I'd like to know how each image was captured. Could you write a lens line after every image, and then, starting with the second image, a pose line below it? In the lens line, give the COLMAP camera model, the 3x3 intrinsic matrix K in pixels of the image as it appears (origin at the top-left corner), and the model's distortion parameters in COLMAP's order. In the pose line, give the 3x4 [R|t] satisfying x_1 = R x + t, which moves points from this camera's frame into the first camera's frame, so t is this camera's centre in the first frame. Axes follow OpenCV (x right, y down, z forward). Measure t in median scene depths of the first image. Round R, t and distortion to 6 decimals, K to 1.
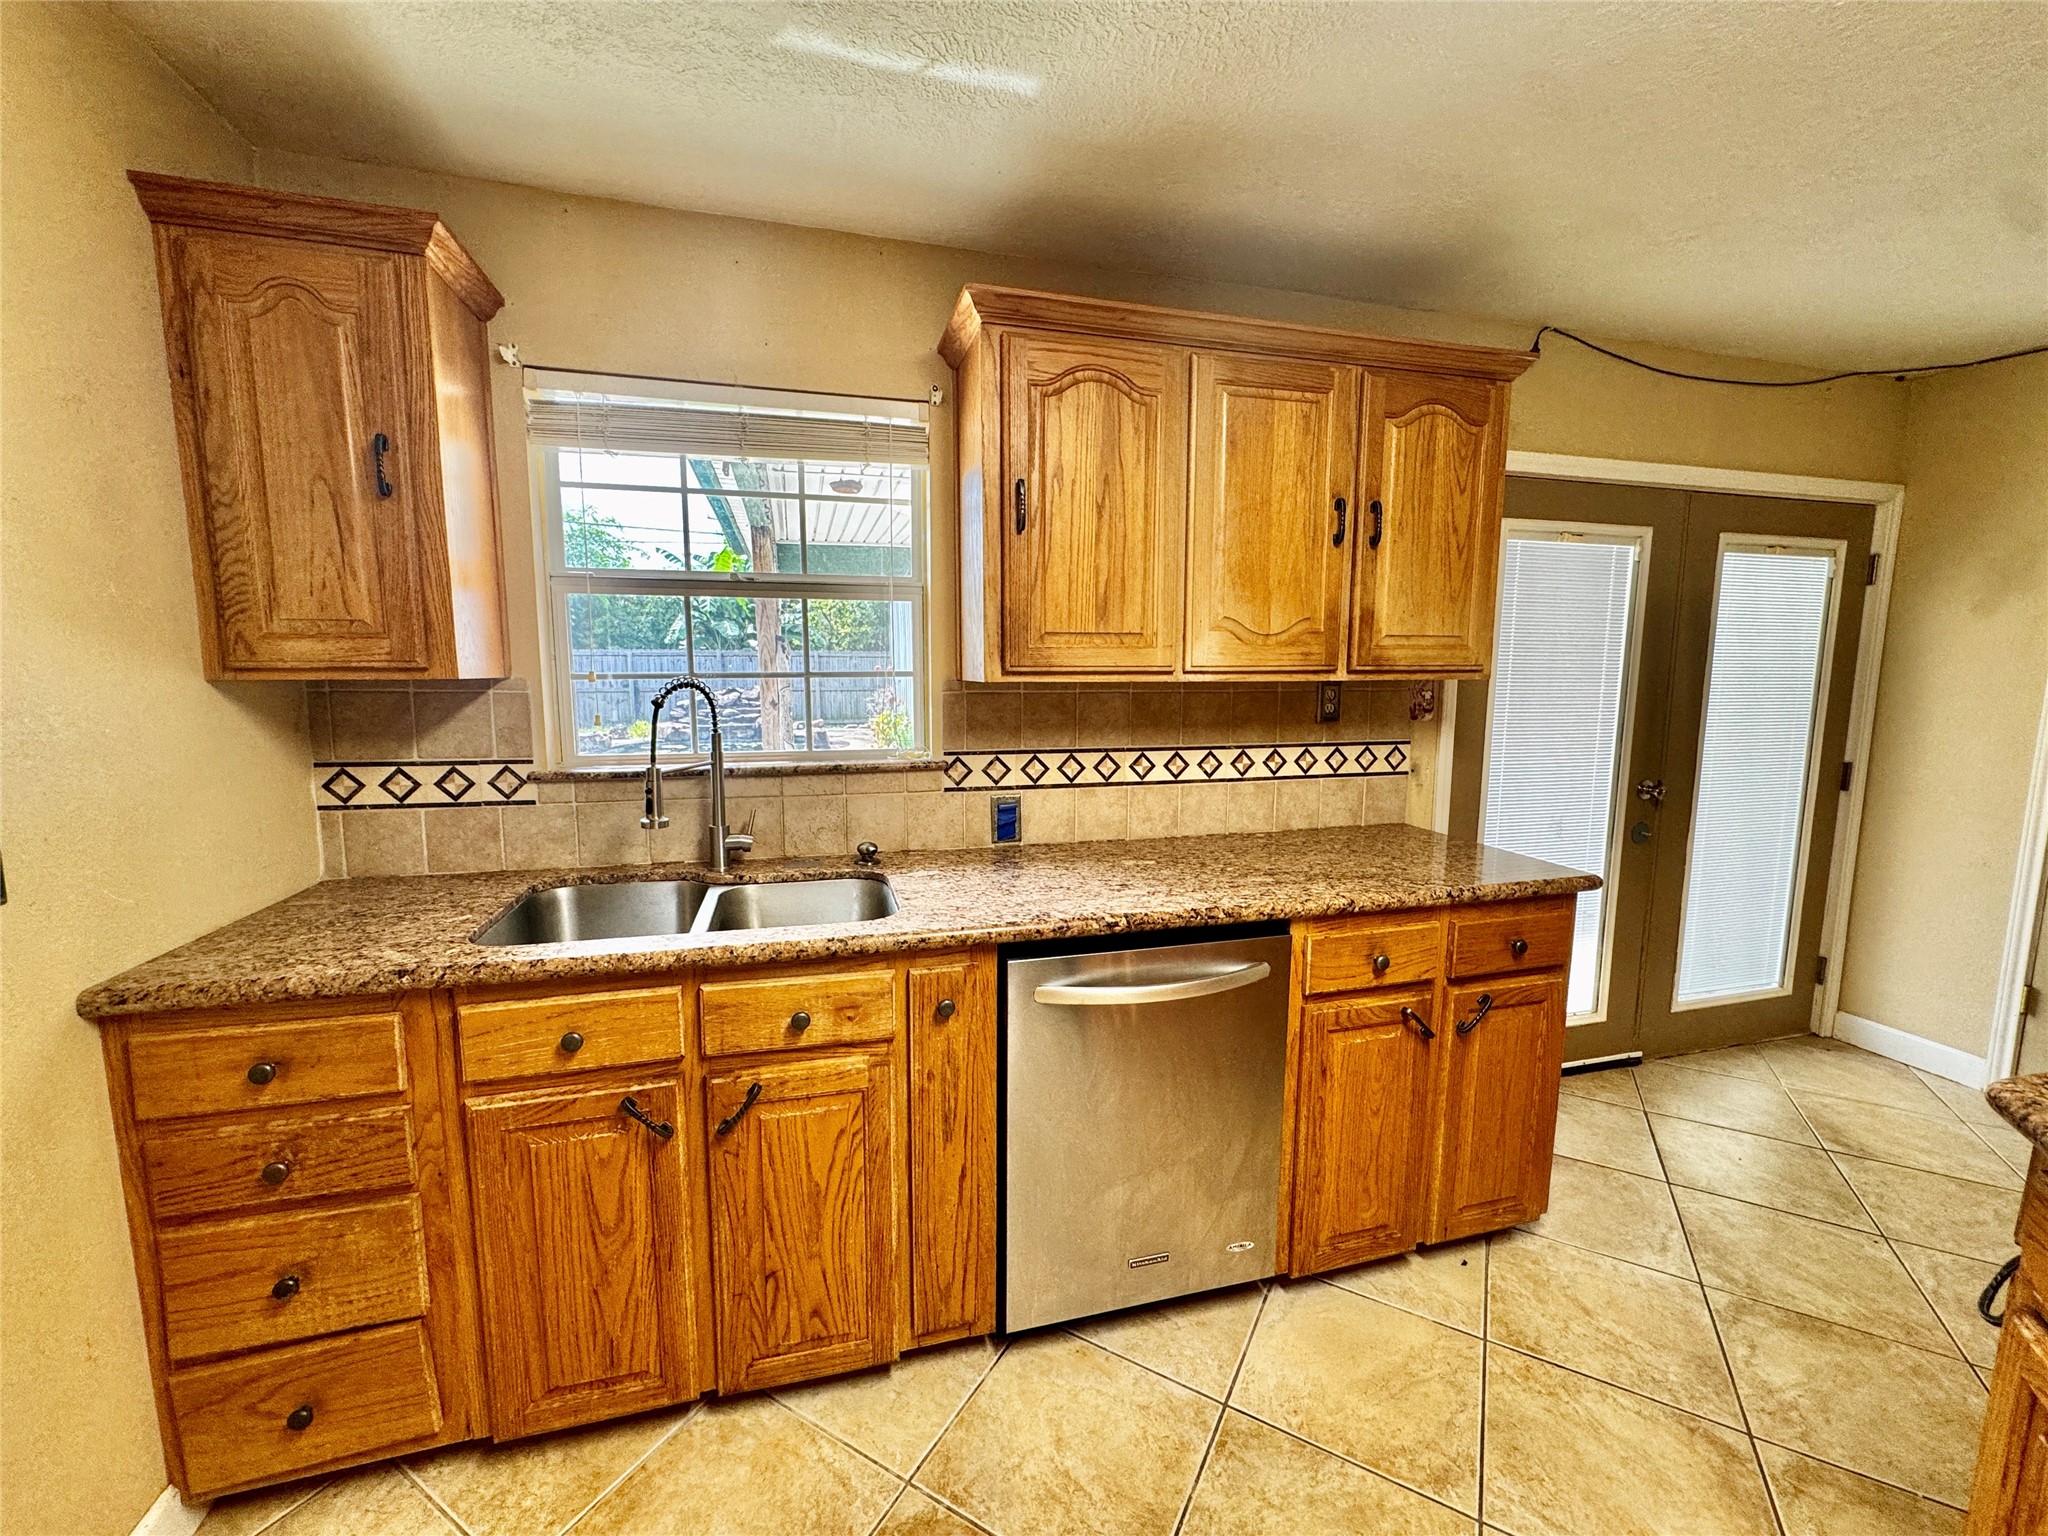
lens RADIAL K [[818.5, 0, 1033.0], [0, 818.5, 768.9], [0, 0, 1]] dist [-0.001791, 0.000253]
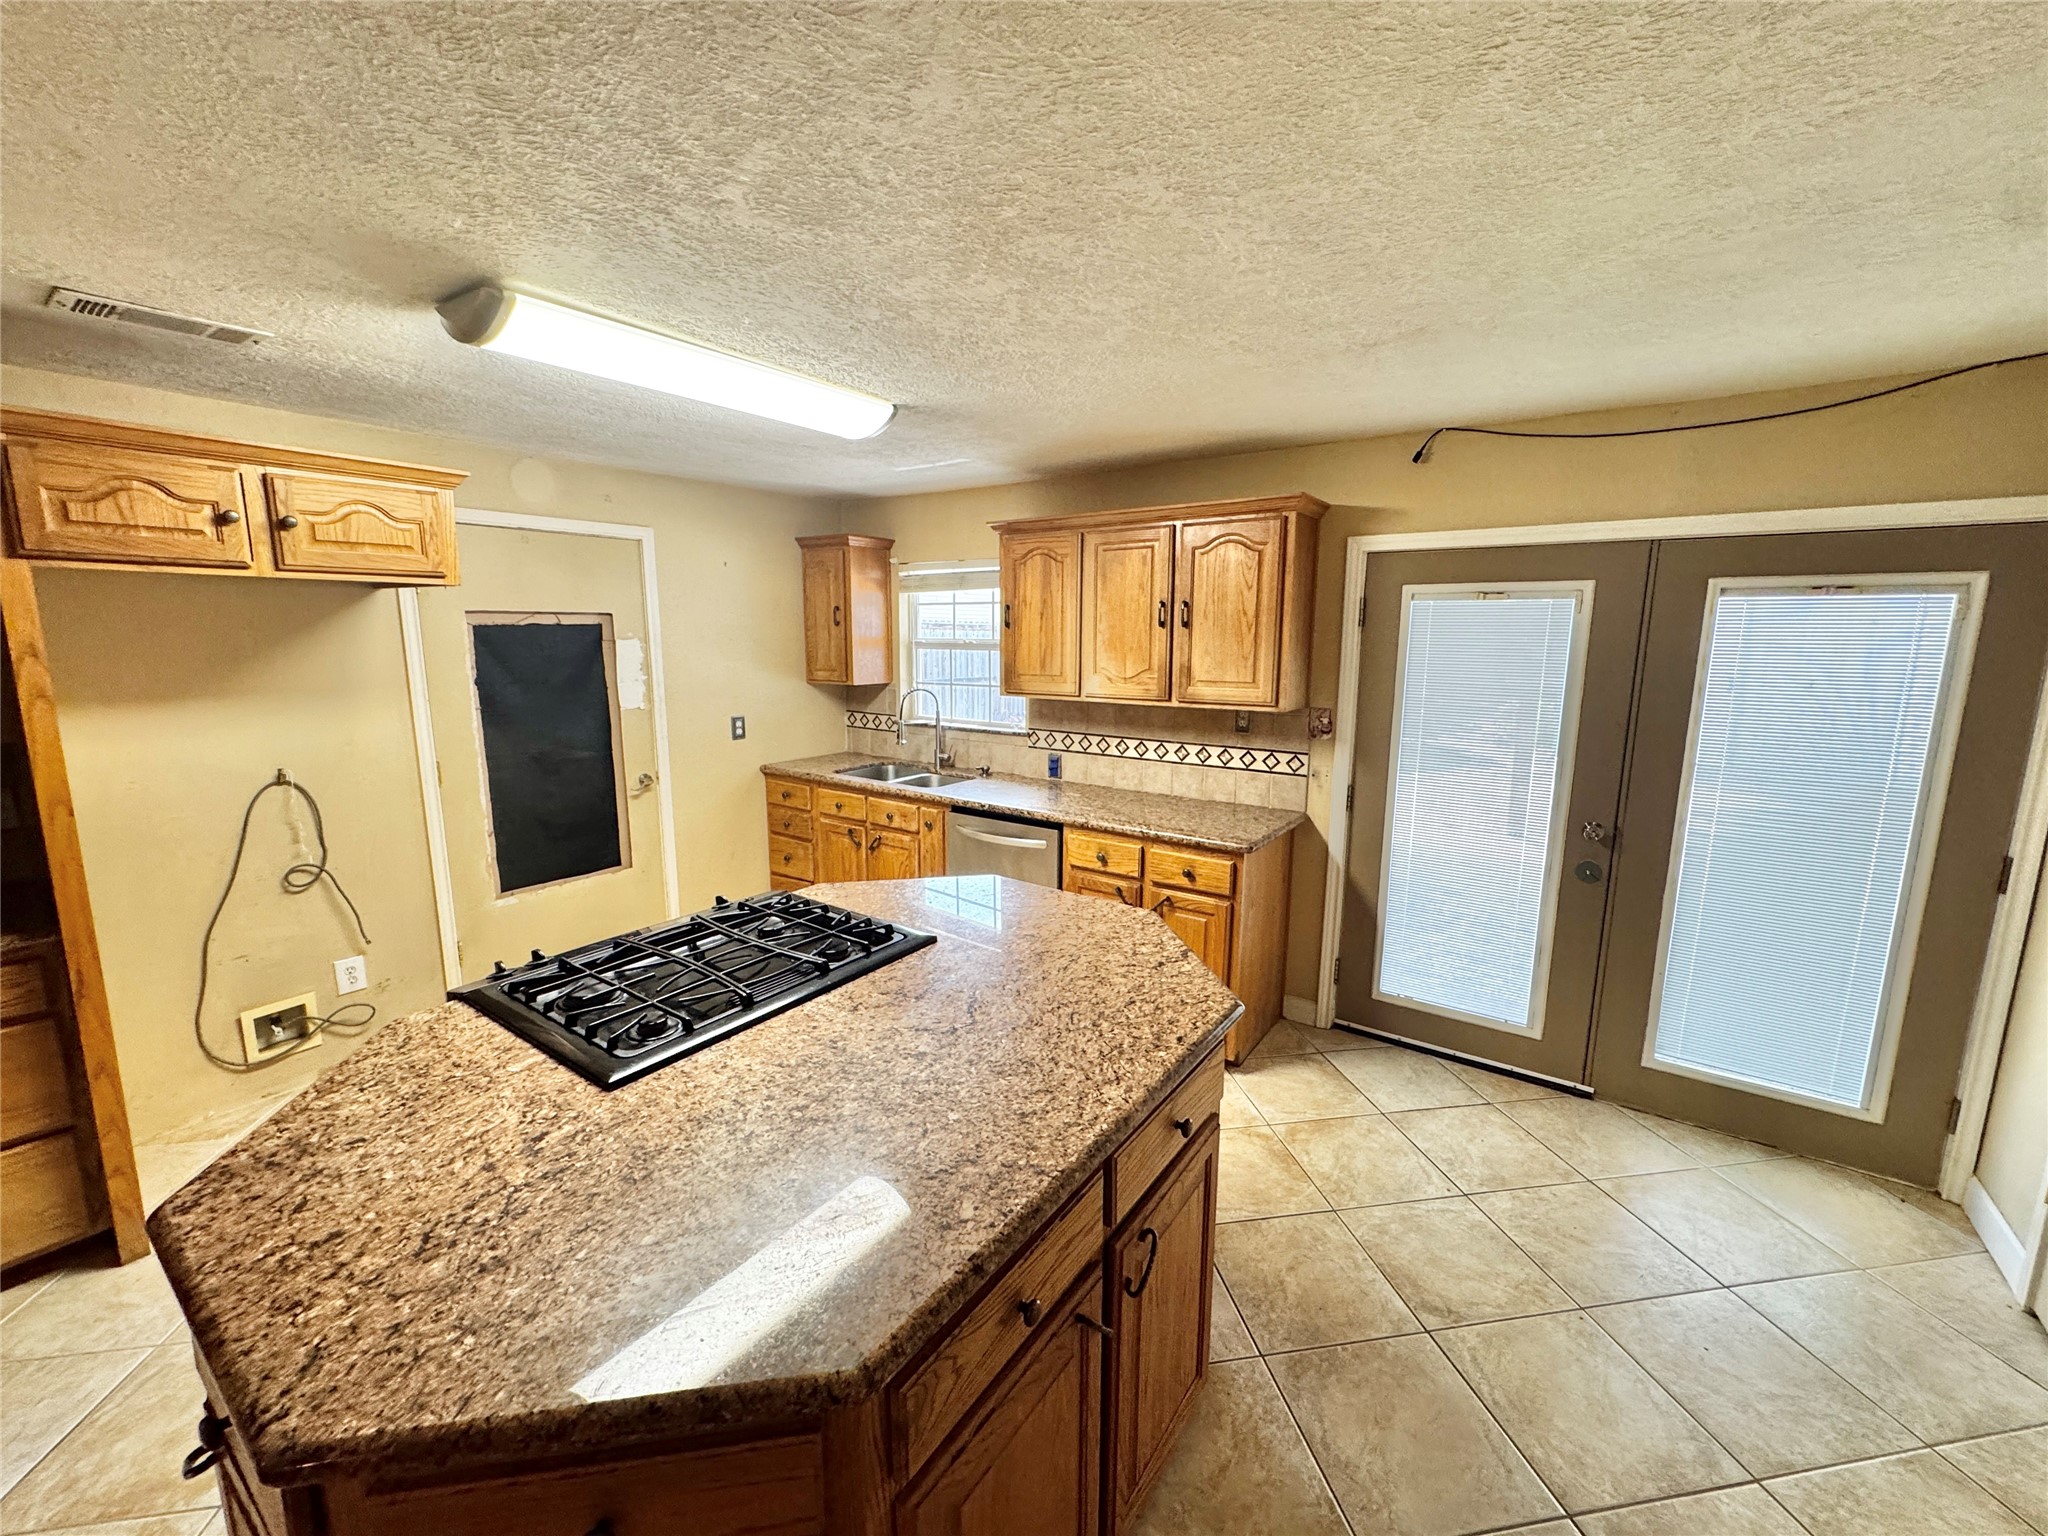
lens RADIAL K [[818.5, 0, 1021.1], [0, 818.5, 772.9], [0, 0, 1]] dist [-0.001791, 0.000253]
pose [[0.631075, 0.132513, -0.764320, 1.516244], [-0.101054, 0.990949, 0.088368, -0.092027], [0.769112, 0.021471, 0.638754, -0.310912]]
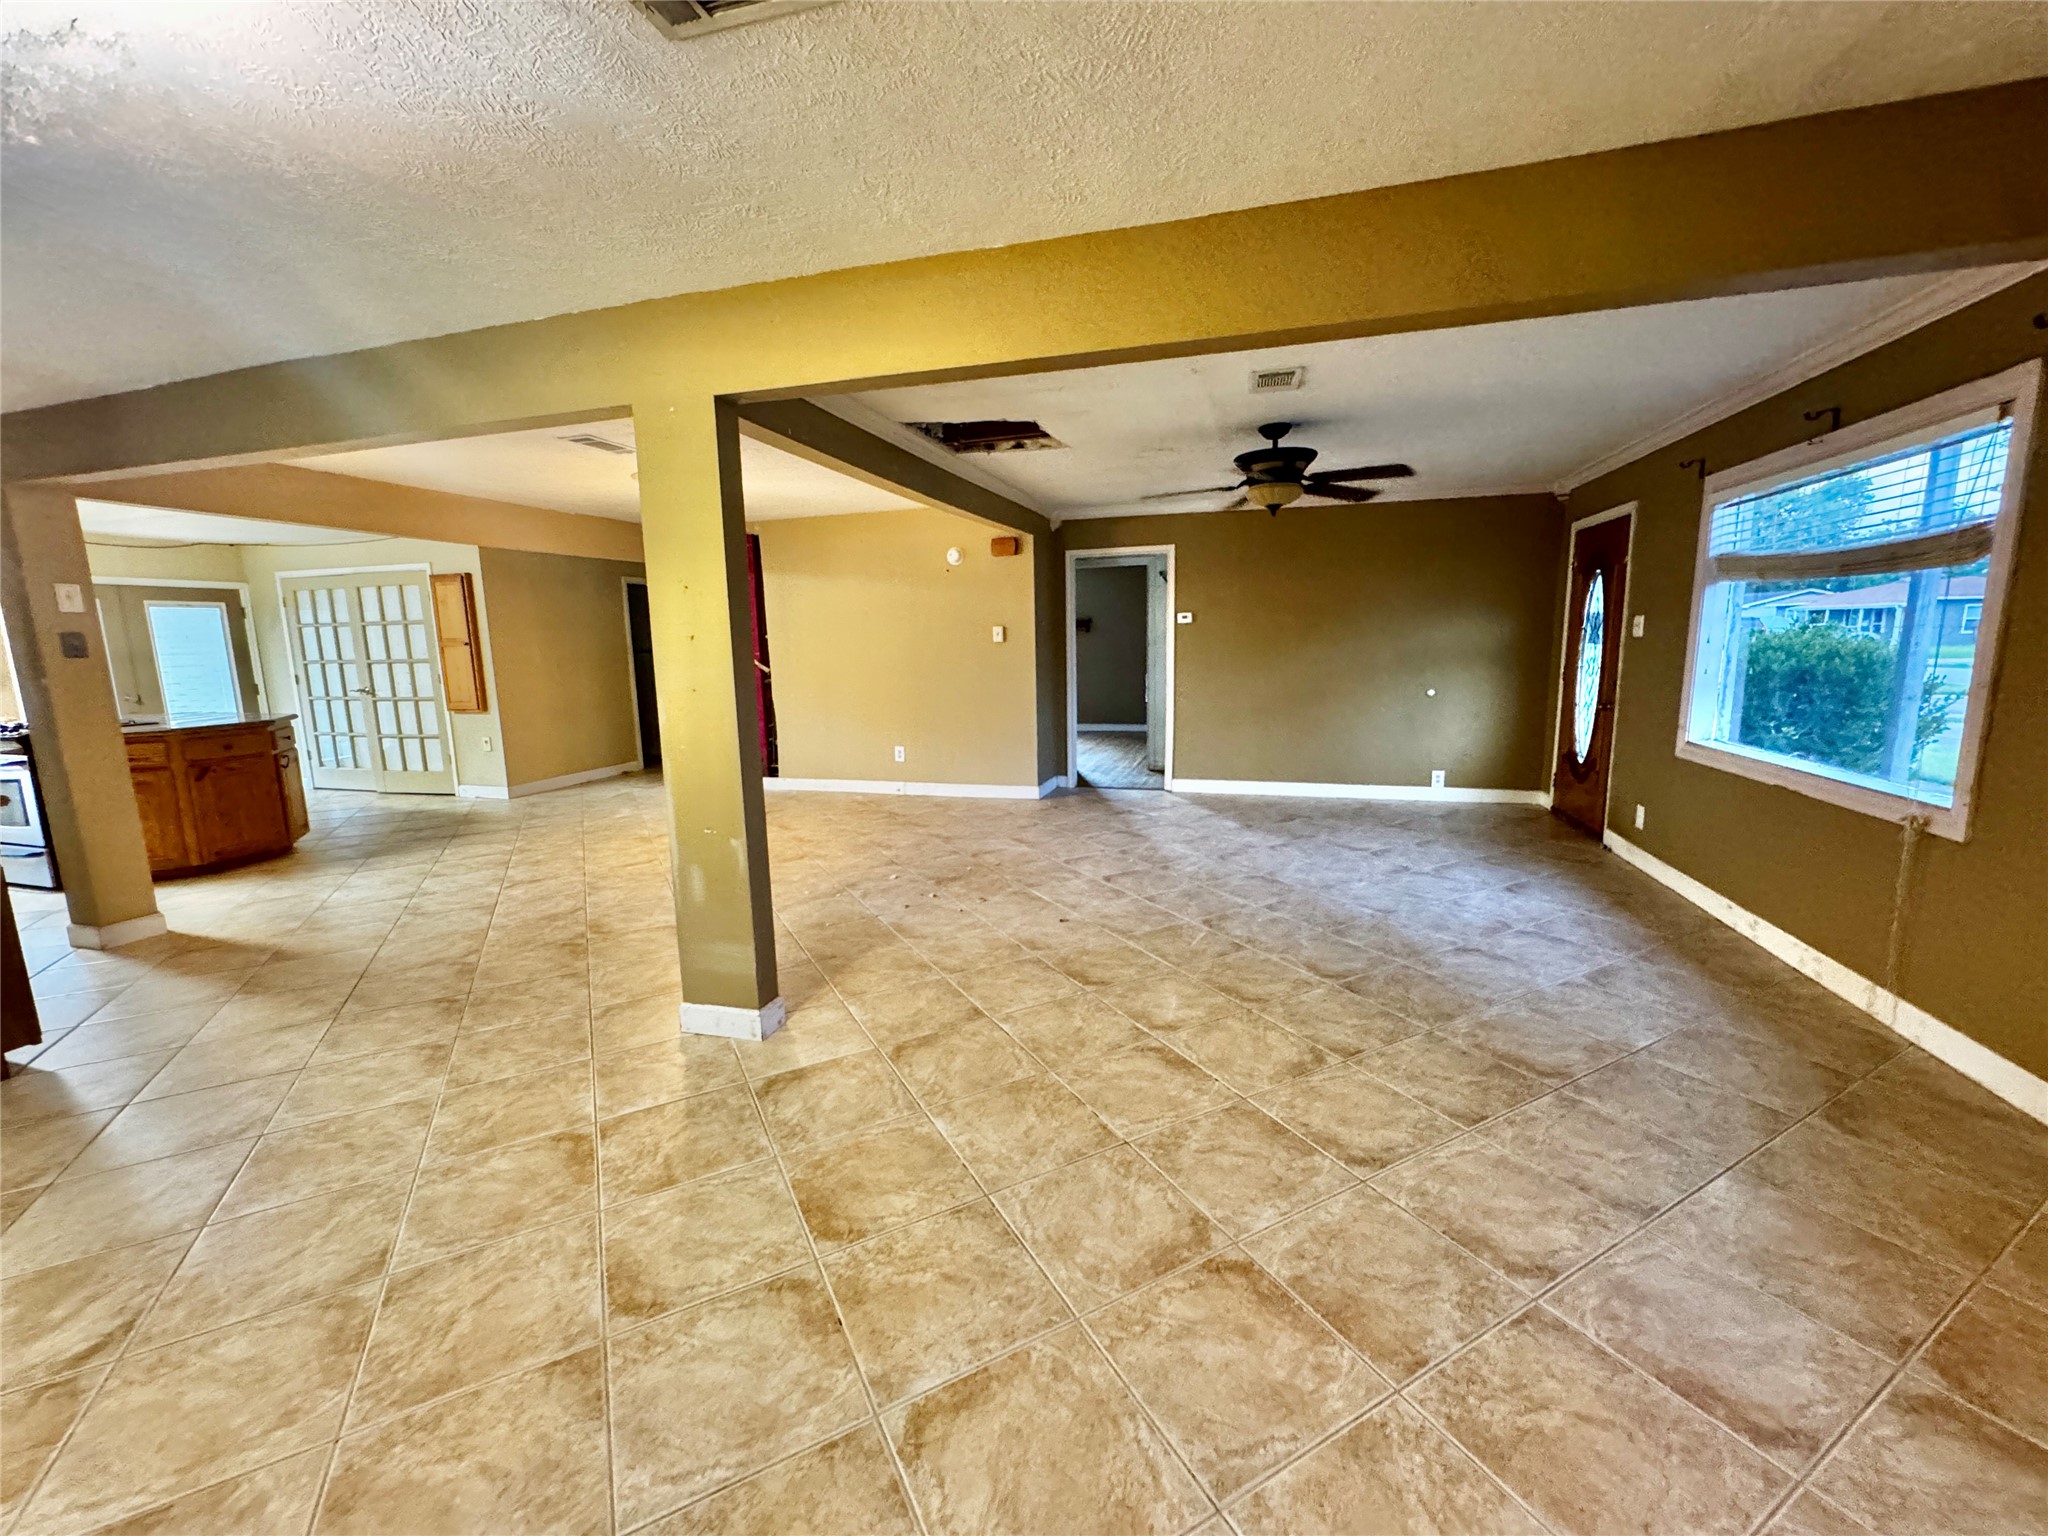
lens RADIAL K [[818.5, 0, 1028.4], [0, 818.5, 747.3], [0, 0, 1]] dist [-0.001791, 0.000253]
pose [[0.518708, -0.131746, 0.844739, 0.026342], [0.129305, 0.988779, 0.074811, 0.502465], [-0.845116, 0.070424, 0.529923, -3.955037]]
